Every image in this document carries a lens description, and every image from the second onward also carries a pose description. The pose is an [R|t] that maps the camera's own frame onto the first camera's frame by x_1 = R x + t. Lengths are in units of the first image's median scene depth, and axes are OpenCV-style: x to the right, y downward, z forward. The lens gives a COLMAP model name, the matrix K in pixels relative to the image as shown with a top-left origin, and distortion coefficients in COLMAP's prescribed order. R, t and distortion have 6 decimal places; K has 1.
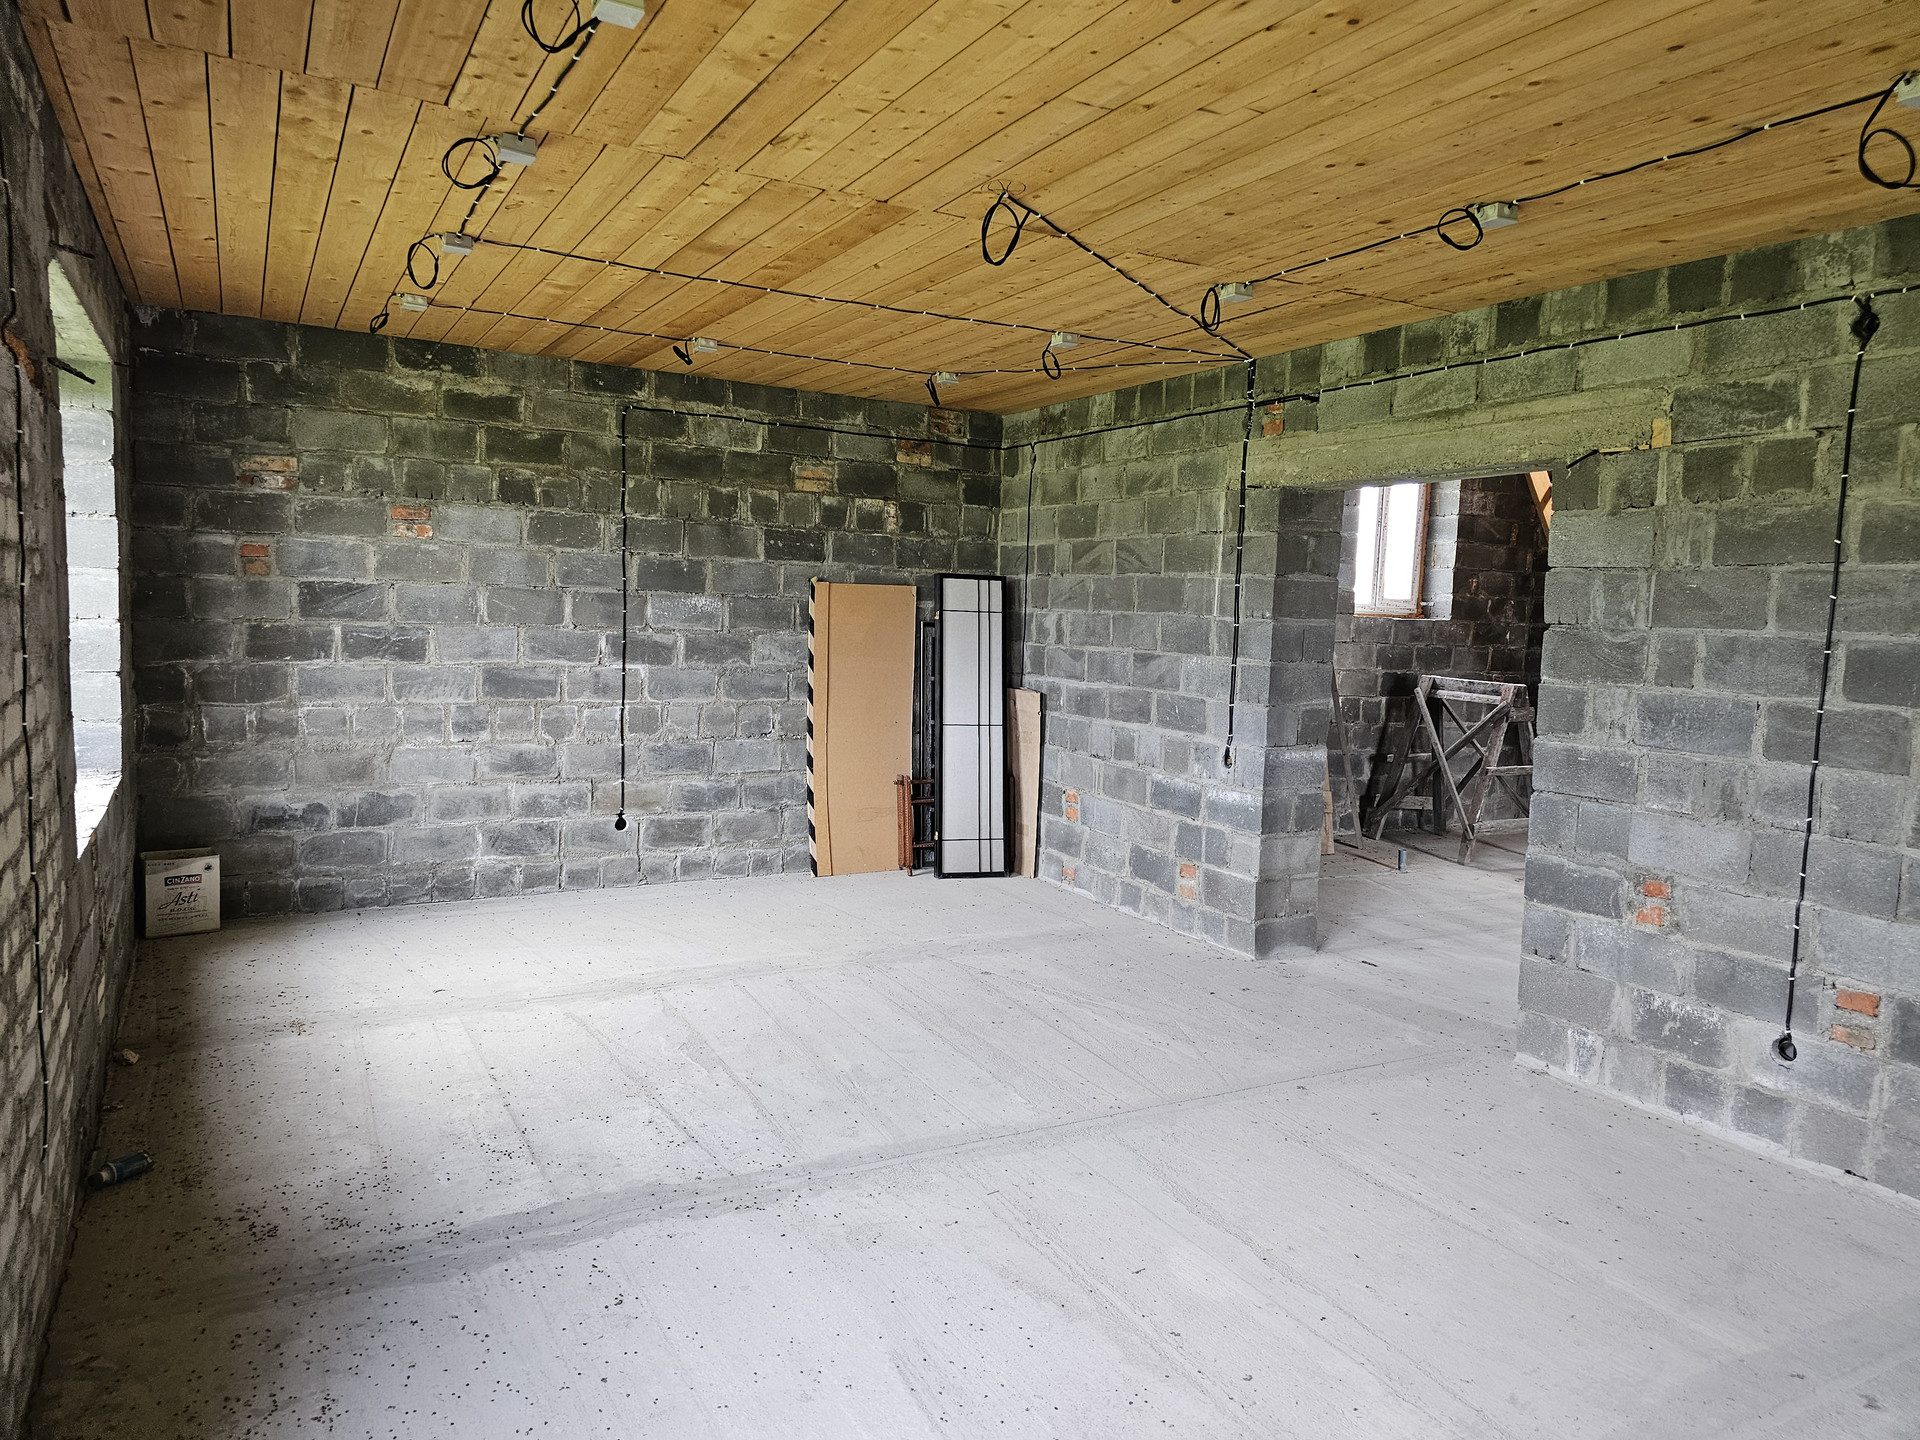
lens RADIAL K [[1305.6, 0, 921.2], [0, 1305.6, 716.8], [0, 0, 1]] dist [0.062660, -0.061139]
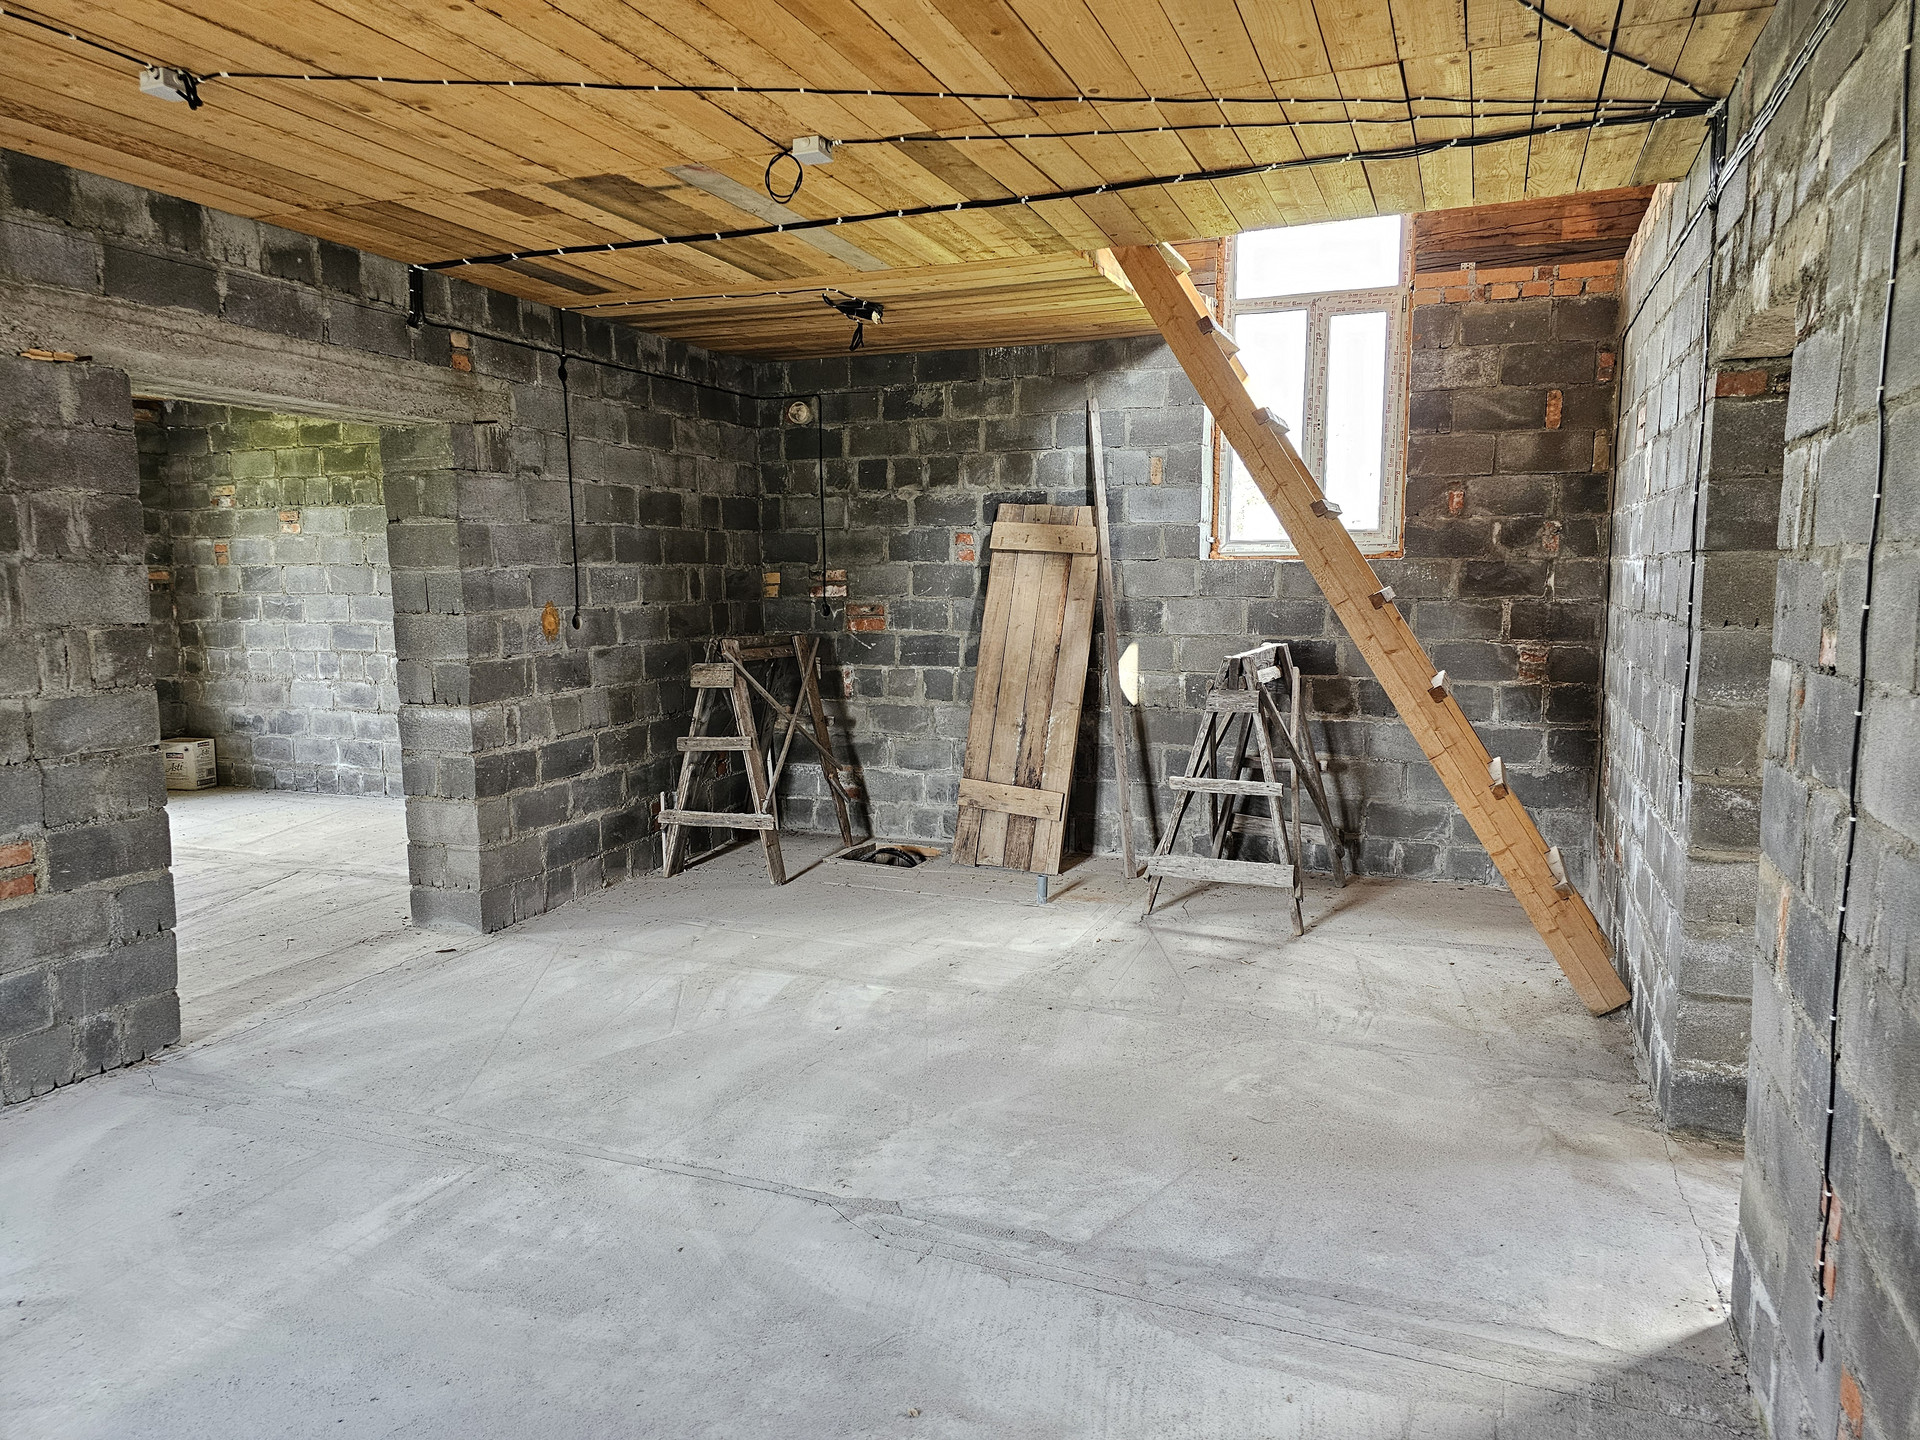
lens RADIAL K [[1272.3, 0, 960.0], [0, 1272.3, 720.0], [0, 0, 1]] dist [0.083746, -0.081576]
pose [[0.634674, 0.052783, -0.770975, 1.169466], [-0.040027, 0.998571, 0.035415, -0.013340], [0.771743, 0.008383, 0.635880, 0.676414]]
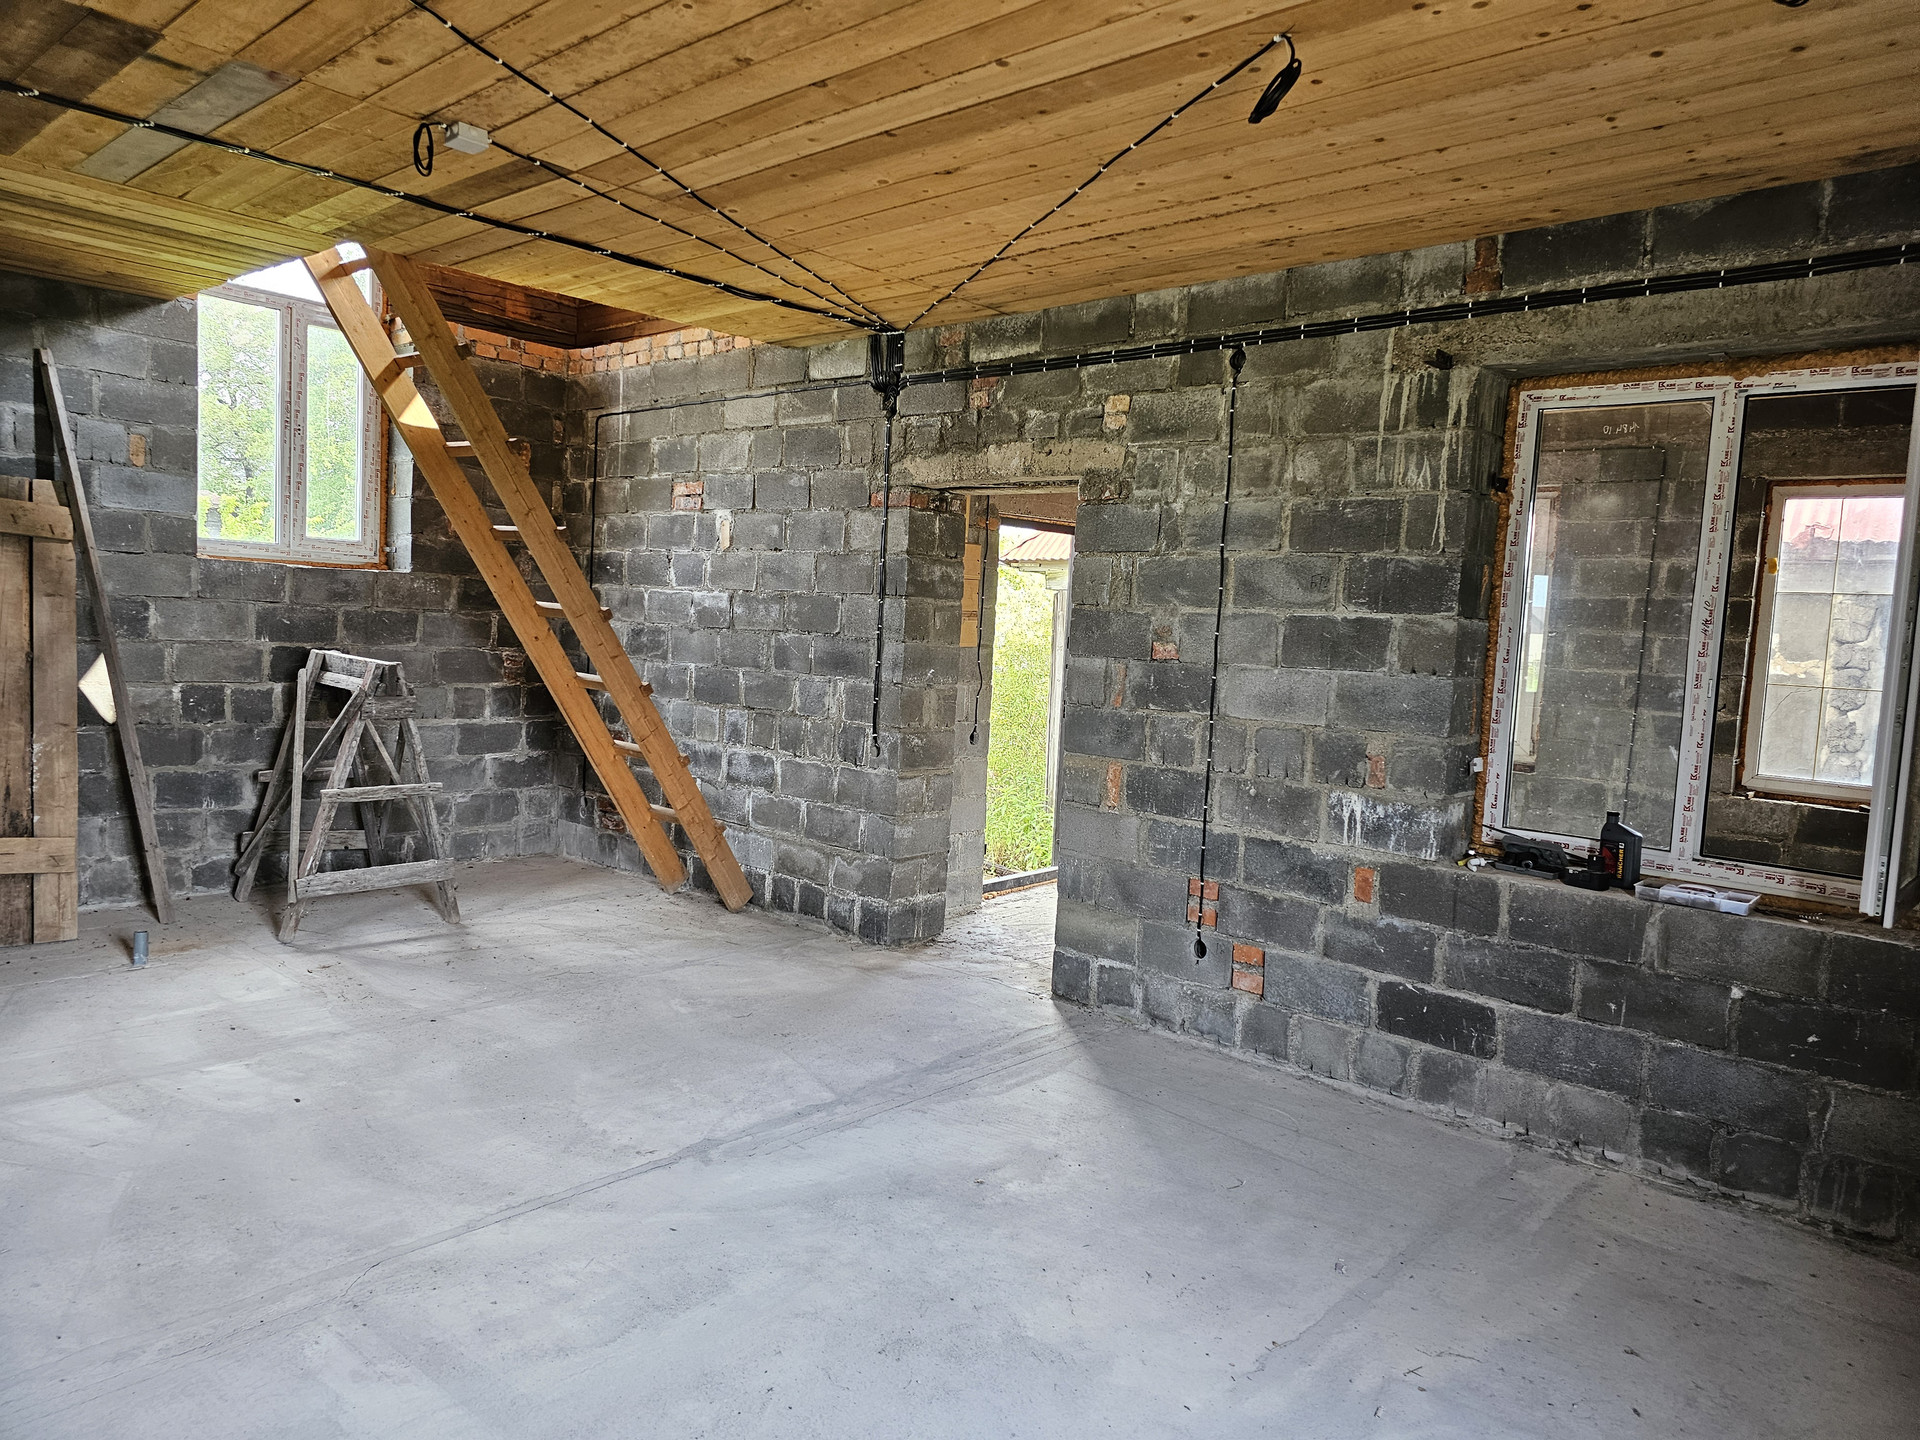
lens RADIAL K [[1301.1, 0, 960.0], [0, 1301.1, 720.0], [0, 0, 1]] dist [0.072403, -0.058393]
pose [[0.942304, -0.015337, 0.334407, 0.687217], [0.013396, 0.999877, 0.008111, 0.003819], [-0.334490, -0.003163, 0.942394, 0.388317]]
